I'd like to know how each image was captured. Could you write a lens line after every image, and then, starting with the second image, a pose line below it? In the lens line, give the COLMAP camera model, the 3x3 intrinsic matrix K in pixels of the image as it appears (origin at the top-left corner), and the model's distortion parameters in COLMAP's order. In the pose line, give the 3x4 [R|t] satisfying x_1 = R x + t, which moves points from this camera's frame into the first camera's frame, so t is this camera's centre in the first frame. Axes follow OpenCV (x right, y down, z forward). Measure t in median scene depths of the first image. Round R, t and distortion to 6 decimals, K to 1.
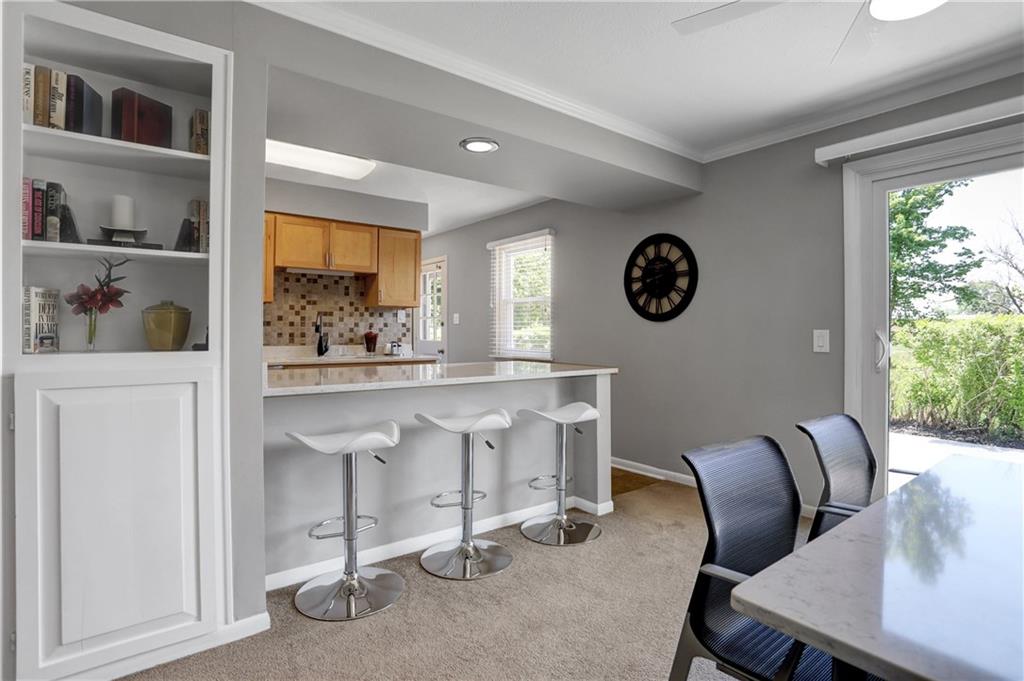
lens RADIAL K [[510.7, 0, 517.1], [0, 510.7, 337.5], [0, 0, 1]] dist [-0.059552, 0.022942]
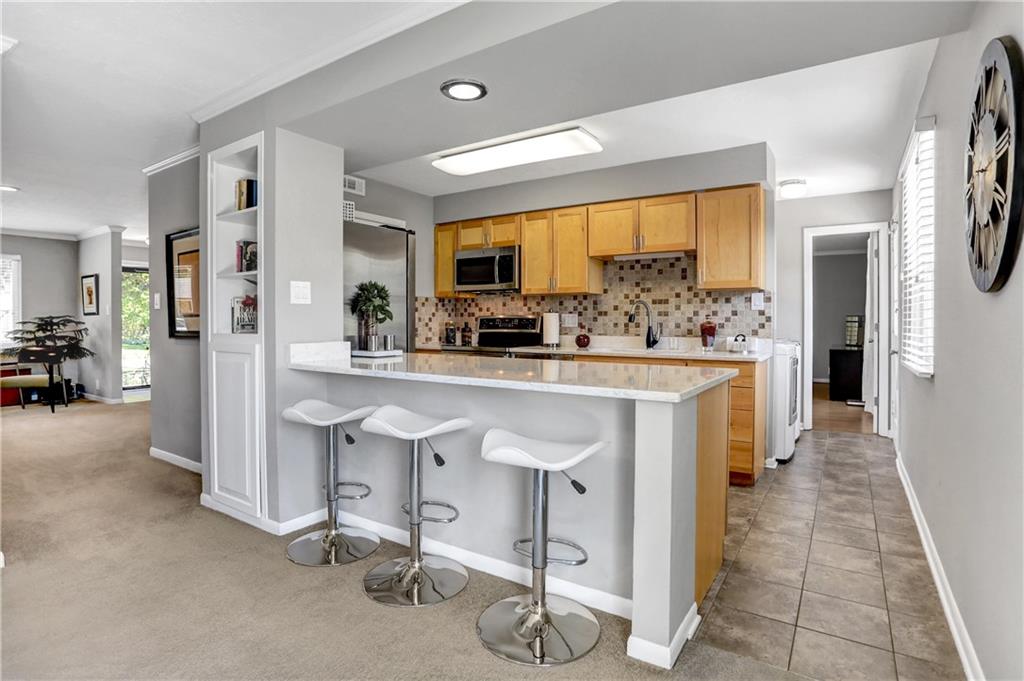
lens RADIAL K [[510.7, 0, 537.7], [0, 510.7, 325.0], [0, 0, 1]] dist [-0.059552, 0.022942]
pose [[0.332868, 0.005575, -0.942957, 0.393338], [-0.010520, 0.999942, 0.002198, -0.005148], [0.942915, 0.009188, 0.332907, 0.491634]]
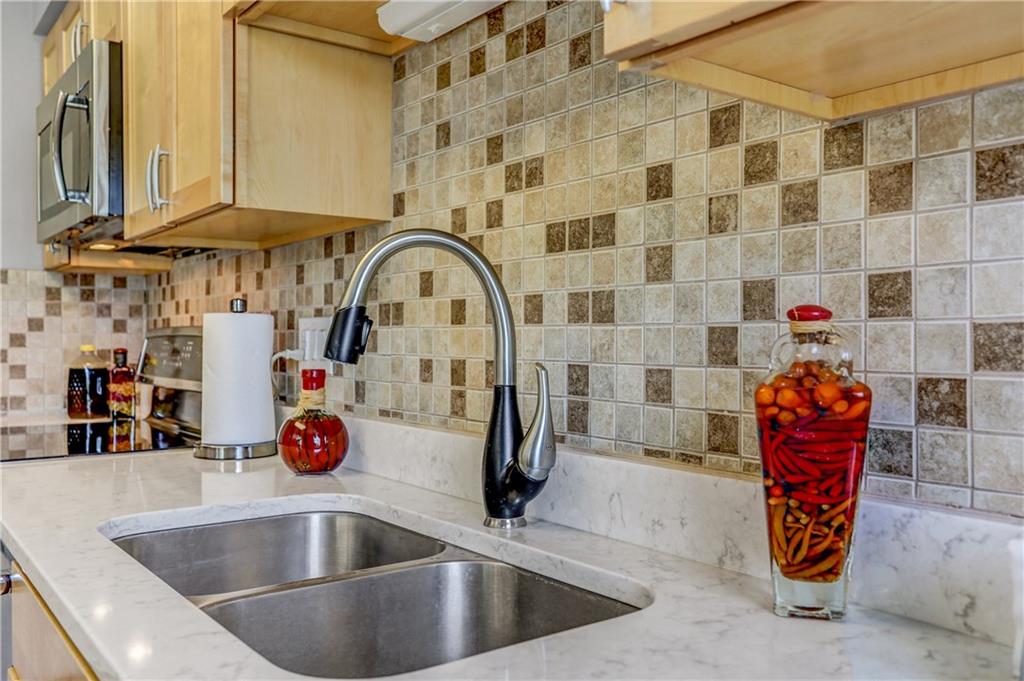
lens RADIAL K [[875.5, 0, 513.7], [0, 875.5, 334.2], [0, 0, 1]] dist [0.017931, 0.010933]
pose [[-0.025440, -0.010857, -0.999617, -0.124397], [-0.015588, 0.999824, -0.010462, -0.014921], [0.999555, 0.015316, -0.025605, 0.977635]]
